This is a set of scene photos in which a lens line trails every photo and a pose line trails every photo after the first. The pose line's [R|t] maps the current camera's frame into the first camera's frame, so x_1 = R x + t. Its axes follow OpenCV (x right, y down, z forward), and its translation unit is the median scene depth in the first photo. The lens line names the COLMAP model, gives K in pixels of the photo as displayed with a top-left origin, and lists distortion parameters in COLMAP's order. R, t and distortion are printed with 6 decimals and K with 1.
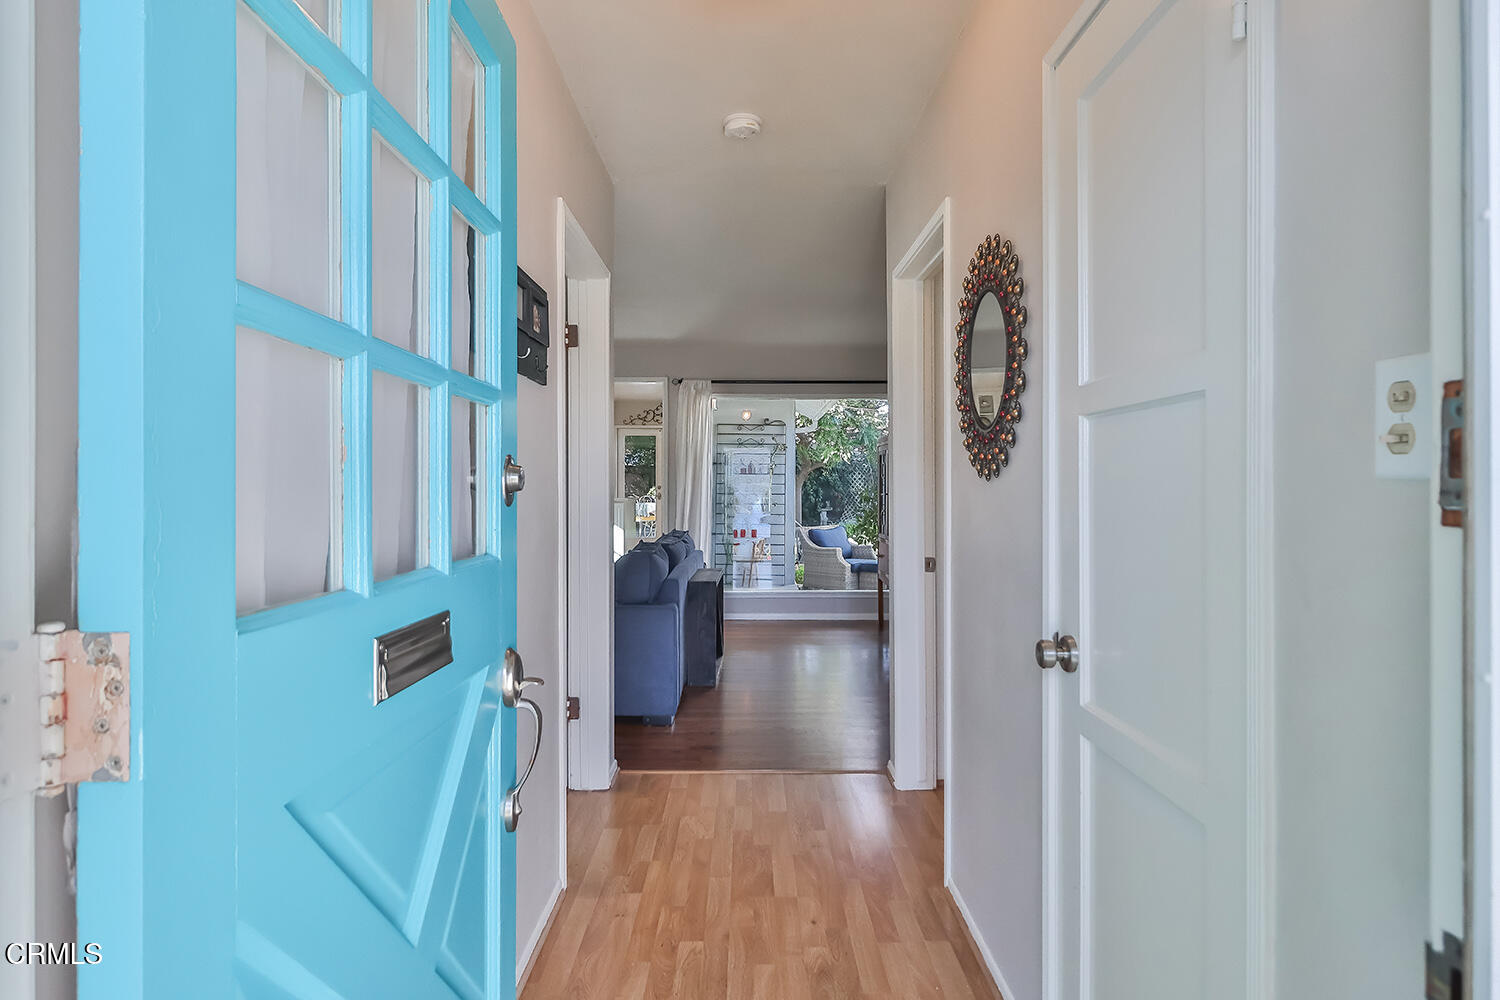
lens RADIAL K [[816.6, 0, 755.5], [0, 816.6, 490.4], [0, 0, 1]] dist [-0.001644, -0.001430]
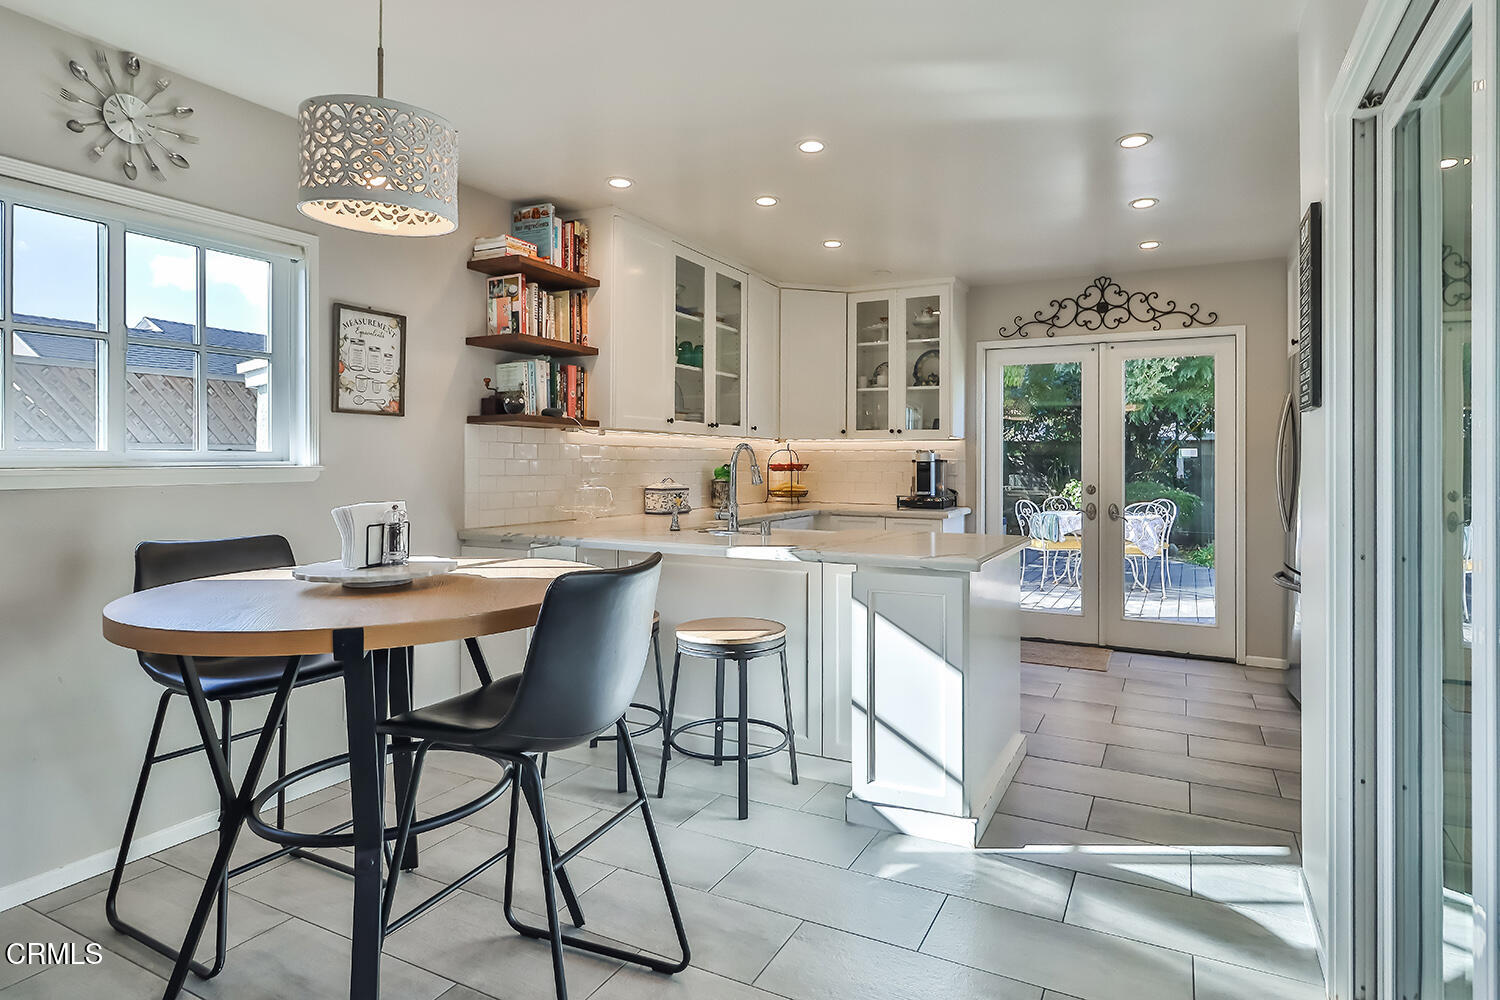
lens RADIAL K [[816.6, 0, 772.7], [0, 816.6, 452.3], [0, 0, 1]] dist [-0.001644, -0.001430]
pose [[0.891413, -0.007364, -0.453132, -0.099759], [-0.002417, 0.999777, -0.021002, -0.017586], [0.453185, 0.019817, 0.891196, 0.751025]]
